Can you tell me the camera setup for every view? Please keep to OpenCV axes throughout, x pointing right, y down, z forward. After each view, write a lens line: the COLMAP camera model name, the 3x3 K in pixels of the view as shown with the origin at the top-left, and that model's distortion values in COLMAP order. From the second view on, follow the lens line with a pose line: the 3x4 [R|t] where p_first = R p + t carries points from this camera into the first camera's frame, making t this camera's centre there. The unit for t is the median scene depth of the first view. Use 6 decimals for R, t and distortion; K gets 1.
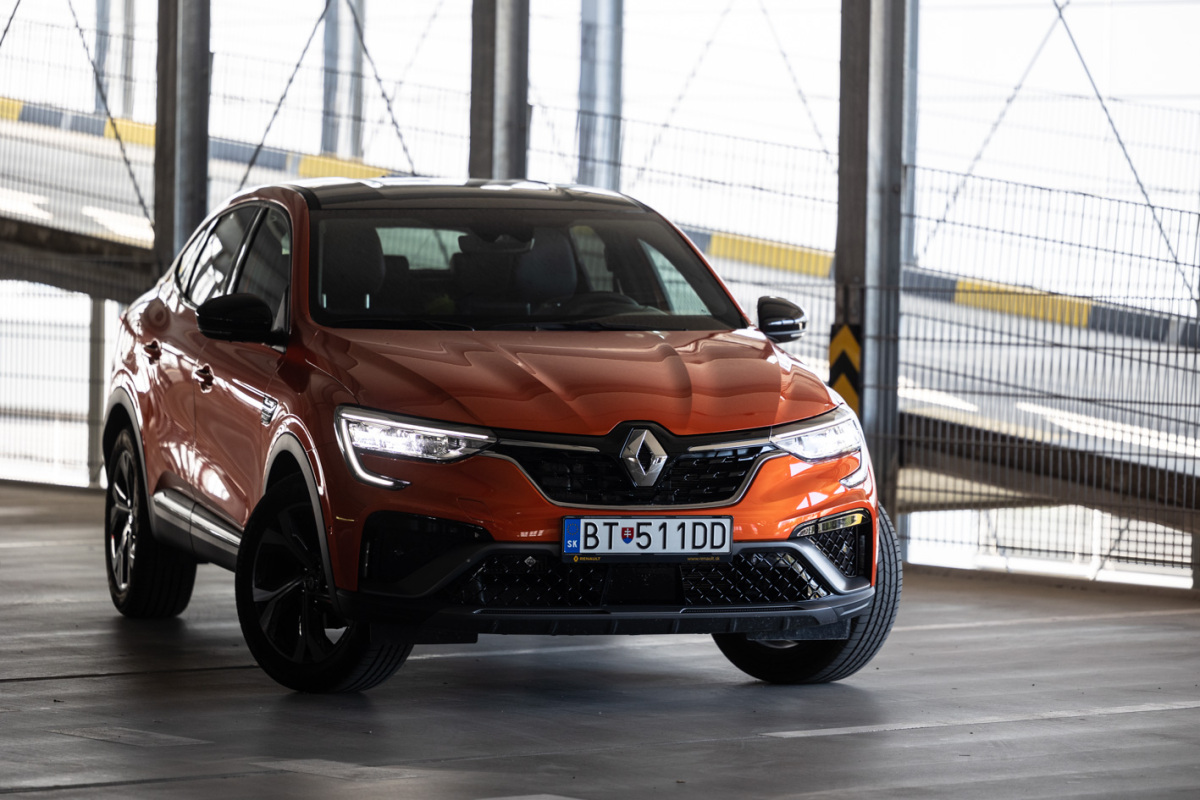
lens RADIAL K [[5629.6, 0, 600.0], [0, 5629.6, 400.0], [0, 0, 1]] dist [0.010309, -1.053193]
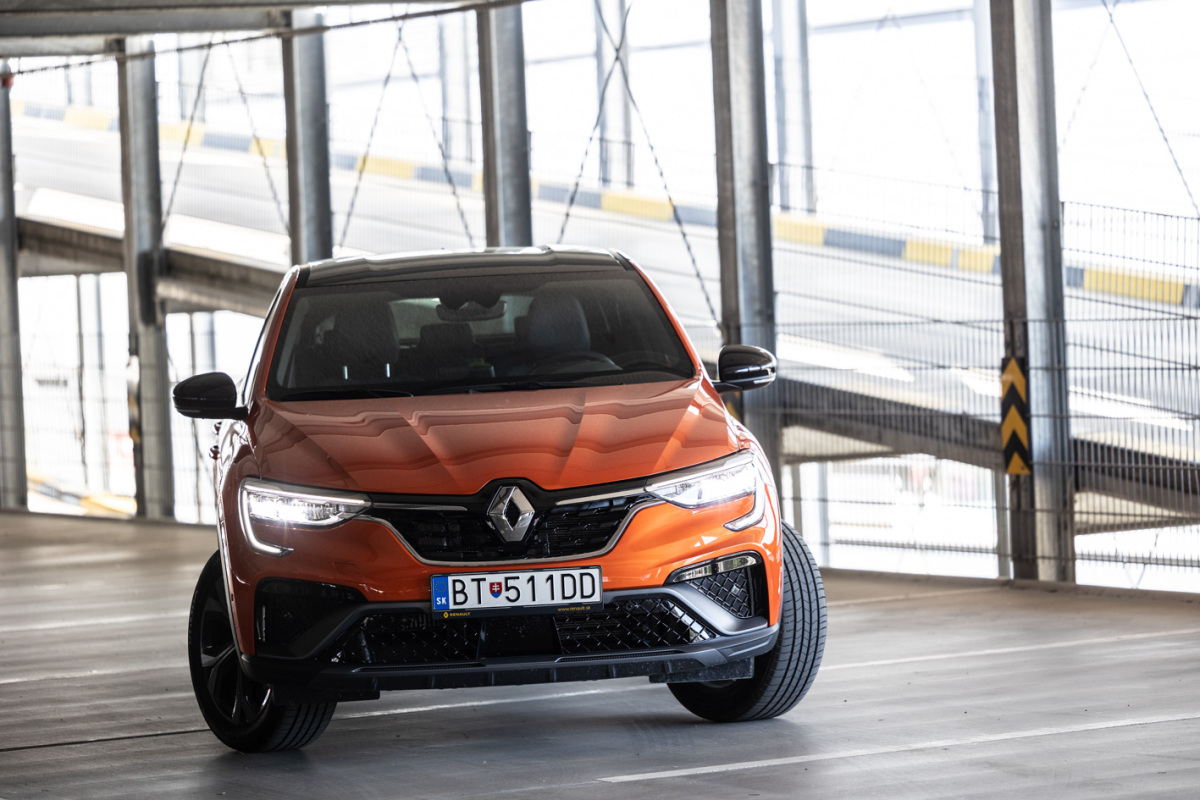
lens RADIAL K [[5100.3, 0, 600.0], [0, 5100.3, 400.0], [0, 0, 1]] dist [-0.039443, -2.758084]
pose [[0.981020, -0.055430, -0.185816, 0.197272], [0.054412, 0.998463, -0.010577, 0.000209], [0.186116, 0.000265, 0.982528, 0.083688]]
